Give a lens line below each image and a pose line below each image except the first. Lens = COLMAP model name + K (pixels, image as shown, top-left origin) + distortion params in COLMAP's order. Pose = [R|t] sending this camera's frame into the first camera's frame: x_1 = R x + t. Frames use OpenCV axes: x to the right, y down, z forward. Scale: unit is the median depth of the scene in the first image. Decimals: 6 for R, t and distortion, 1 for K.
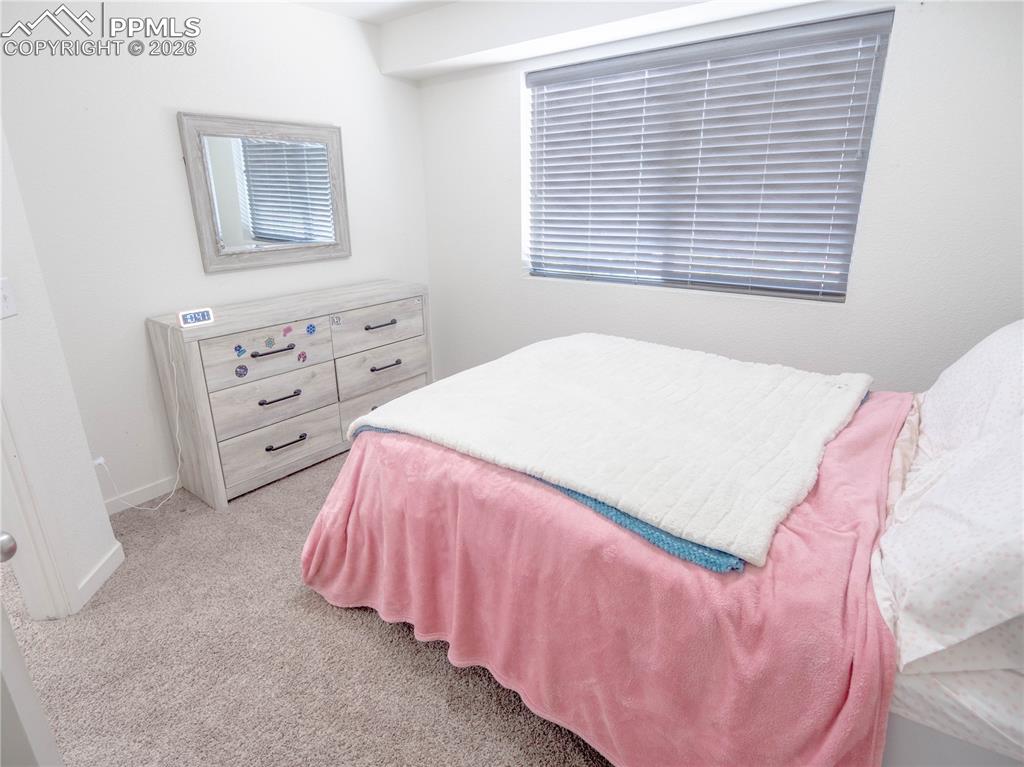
lens RADIAL K [[549.2, 0, 504.2], [0, 549.2, 383.3], [0, 0, 1]] dist [-0.005327, -0.005514]
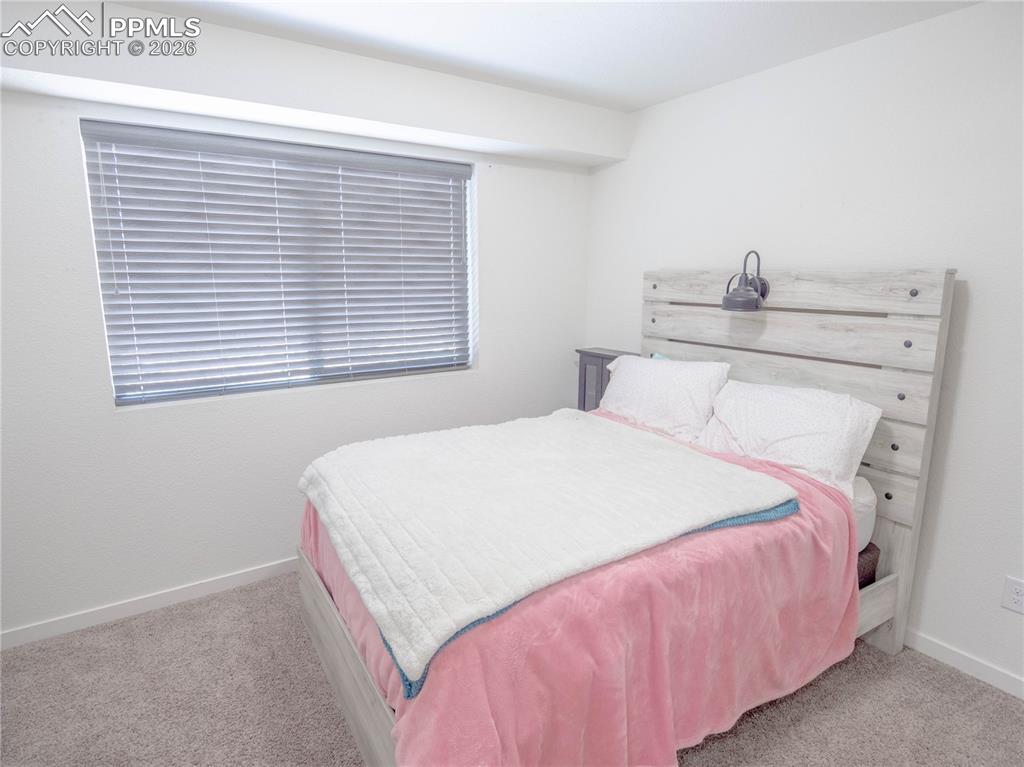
lens RADIAL K [[549.2, 0, 507.7], [0, 549.2, 380.9], [0, 0, 1]] dist [-0.005327, -0.005514]
pose [[0.333862, -0.152014, 0.930284, -0.930829], [0.307825, 0.950387, 0.044826, -0.249408], [-0.890943, 0.271398, 0.364092, 0.741865]]
